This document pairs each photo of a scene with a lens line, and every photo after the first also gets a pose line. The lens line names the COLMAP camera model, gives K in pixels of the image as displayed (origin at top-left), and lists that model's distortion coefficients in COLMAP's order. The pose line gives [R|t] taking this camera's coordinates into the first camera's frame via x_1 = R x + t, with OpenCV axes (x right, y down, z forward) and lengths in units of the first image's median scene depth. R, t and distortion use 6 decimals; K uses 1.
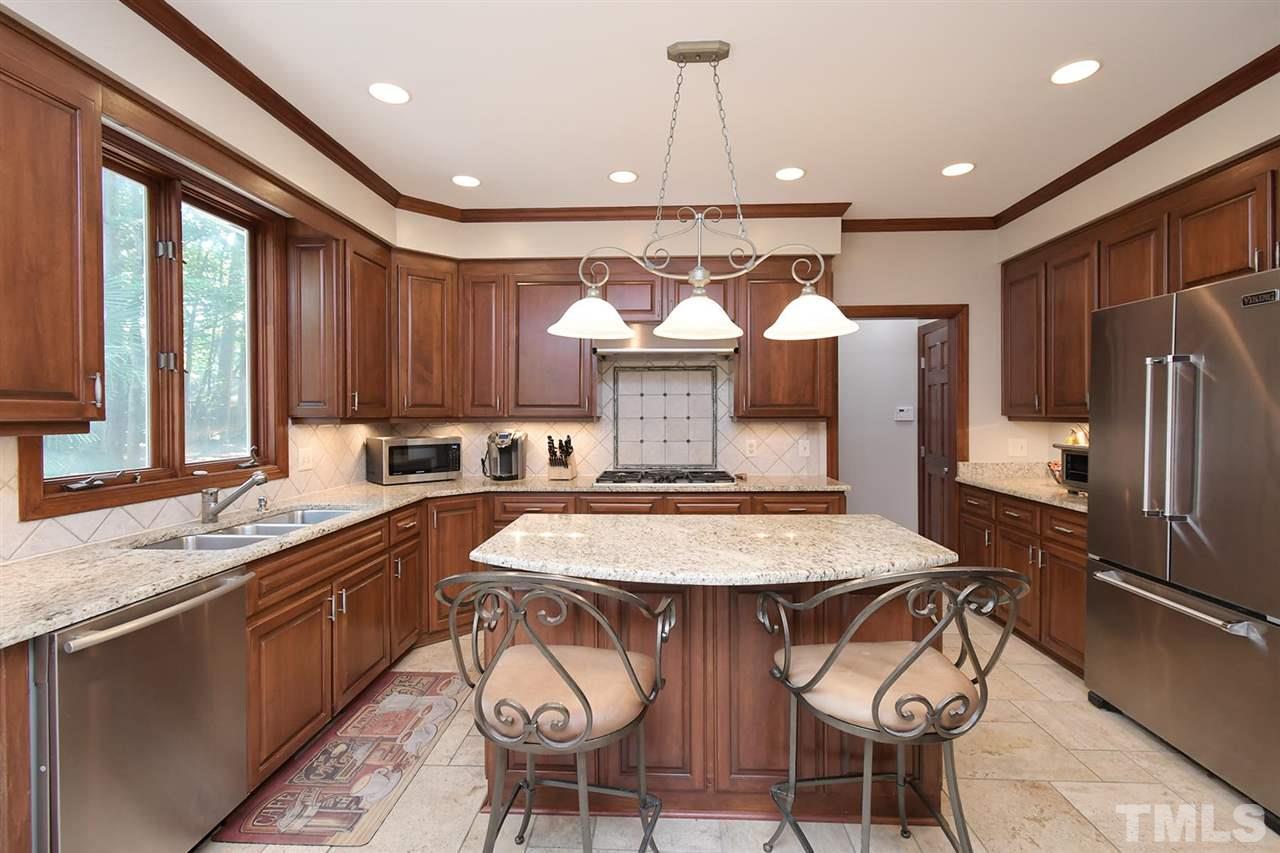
lens RADIAL K [[578.1, 0, 644.0], [0, 578.1, 416.0], [0, 0, 1]] dist [0.000534, -0.000119]
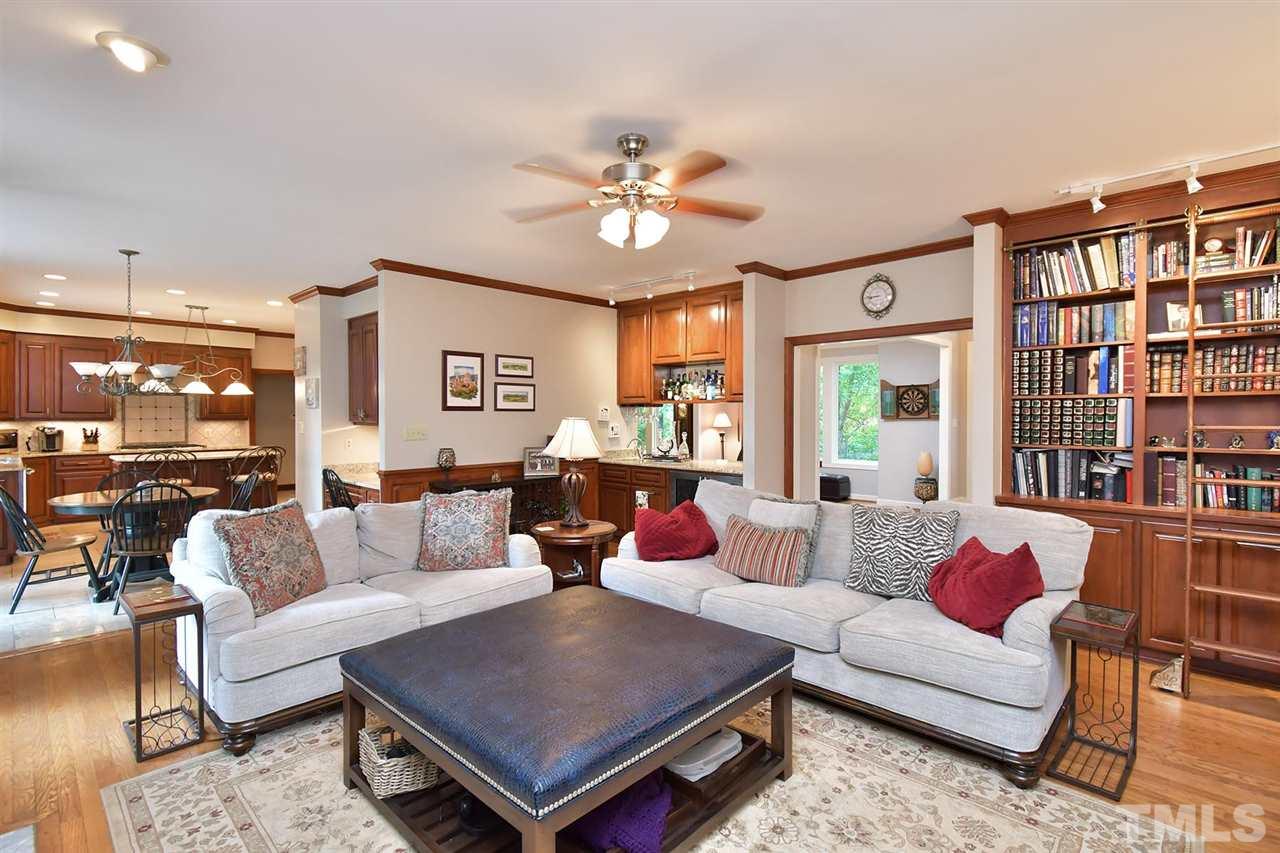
lens RADIAL K [[604.4, 0, 640.9], [0, 604.4, 419.5], [0, 0, 1]] dist [0.000649, 0.000051]
pose [[0.662136, -0.000780, 0.749383, -0.445153], [-0.001547, 0.999996, 0.002408, -0.002196], [-0.749382, -0.002754, 0.662133, -1.731772]]
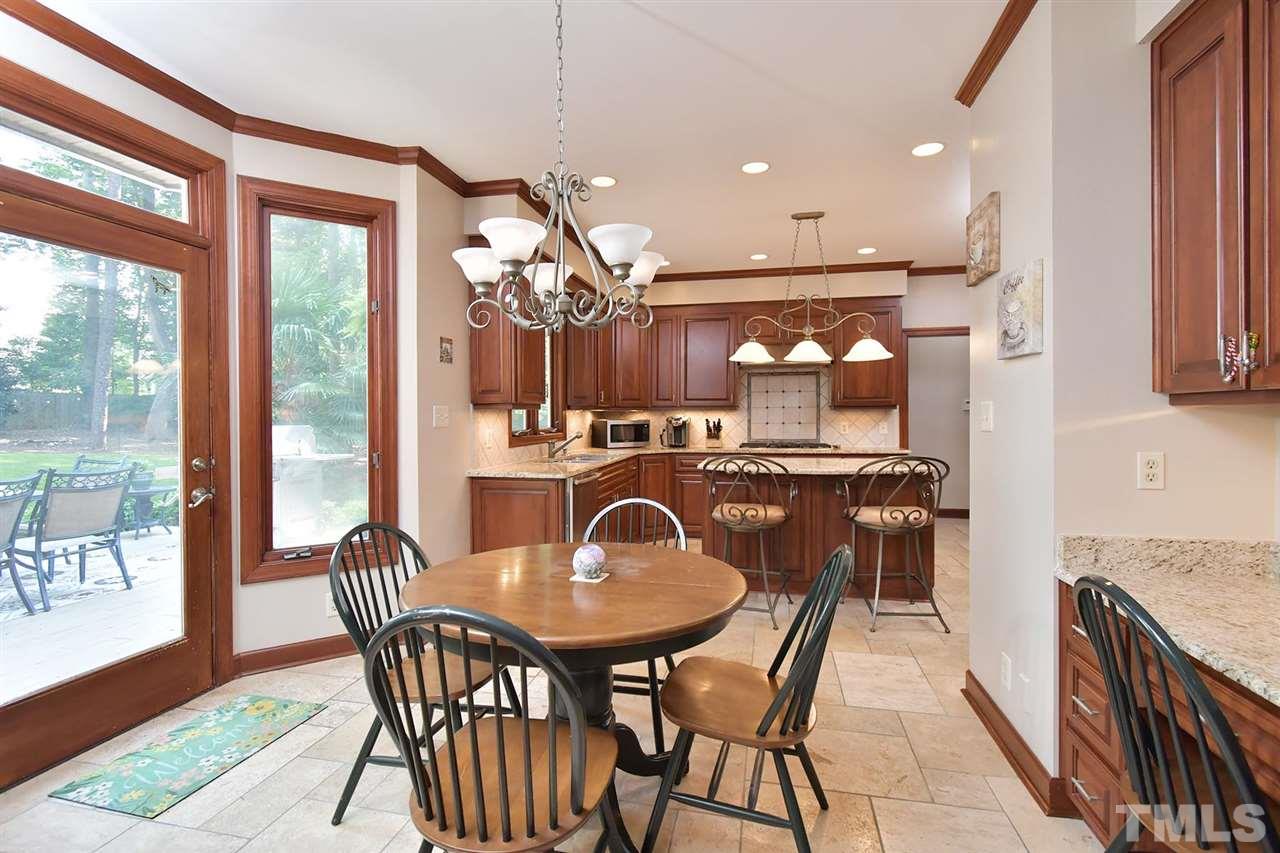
lens RADIAL K [[604.4, 0, 640.9], [0, 604.4, 419.5], [0, 0, 1]] dist [0.000649, 0.000051]
pose [[0.985427, -0.000084, -0.170097, -0.062799], [0.001033, 0.999984, 0.005493, 0.026933], [0.170094, -0.005589, 0.985412, -0.613304]]
